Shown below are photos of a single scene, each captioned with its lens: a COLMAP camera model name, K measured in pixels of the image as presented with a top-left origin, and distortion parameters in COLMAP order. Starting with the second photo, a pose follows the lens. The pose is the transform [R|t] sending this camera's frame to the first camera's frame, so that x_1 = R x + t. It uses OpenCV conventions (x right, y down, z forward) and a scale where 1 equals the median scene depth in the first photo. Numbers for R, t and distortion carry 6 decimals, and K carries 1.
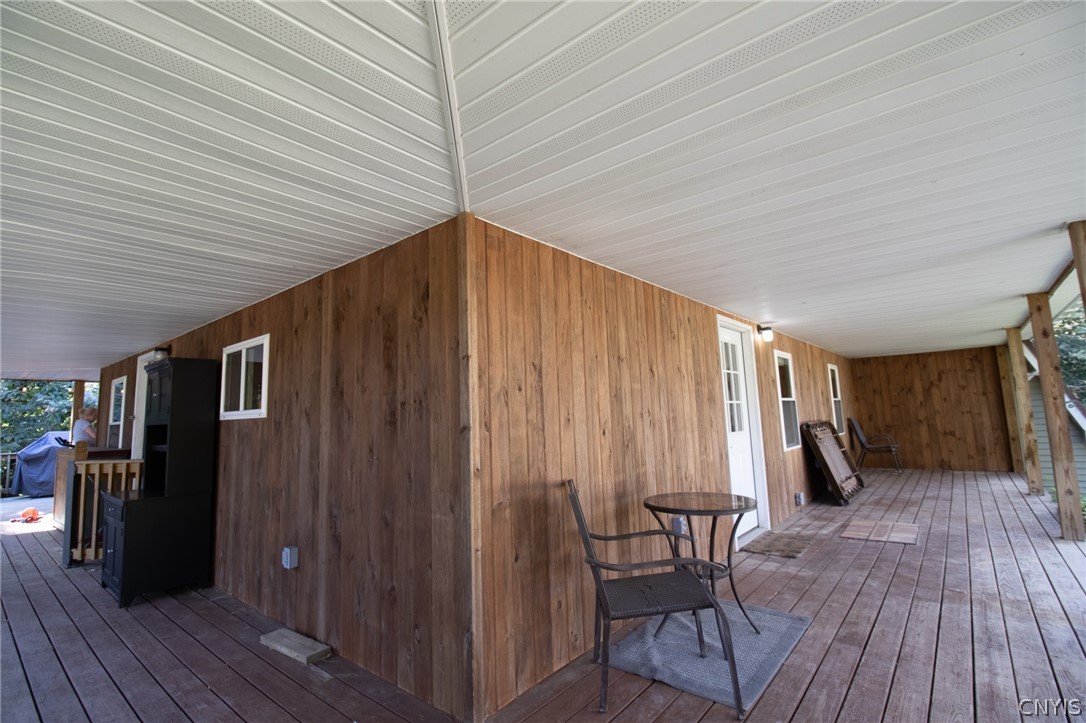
lens RADIAL K [[502.6, 0, 537.2], [0, 502.6, 356.0], [0, 0, 1]] dist [0.014784, -0.019244]
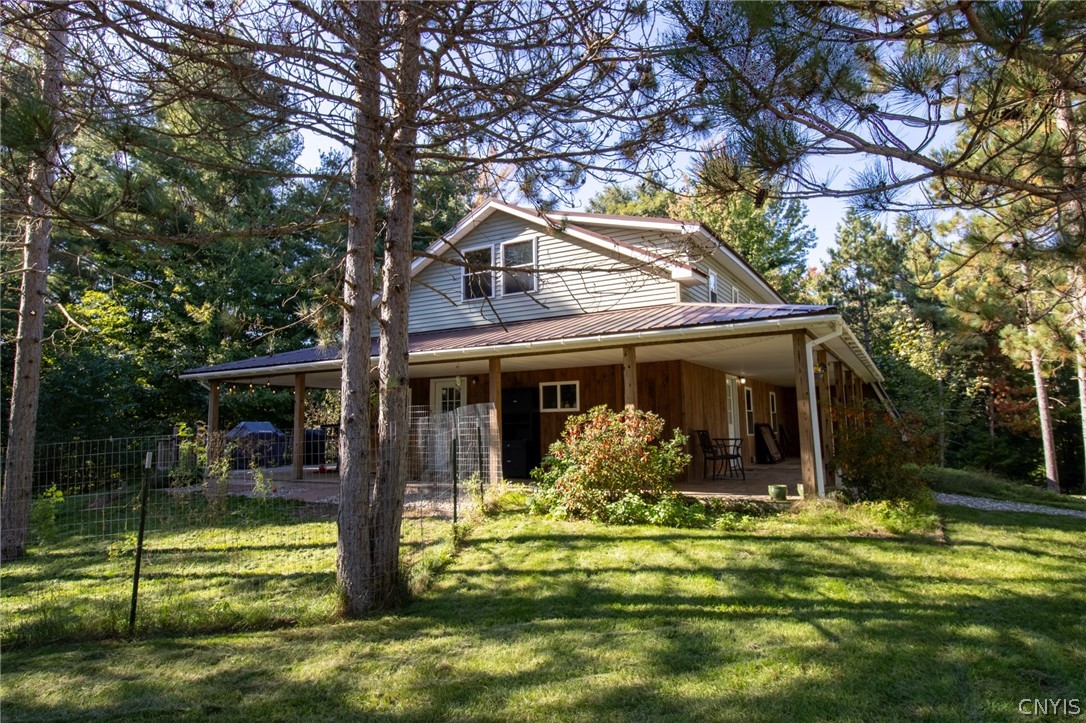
lens RADIAL K [[649.8, 0, 543.0], [0, 649.8, 361.5], [0, 0, 1]] dist [-0.000122, -0.000016]
pose [[0.983979, 0.036461, 0.174517, -0.889022], [-0.037064, 0.999313, 0.000194, -0.091697], [-0.174390, -0.006659, 0.984654, -1.619280]]
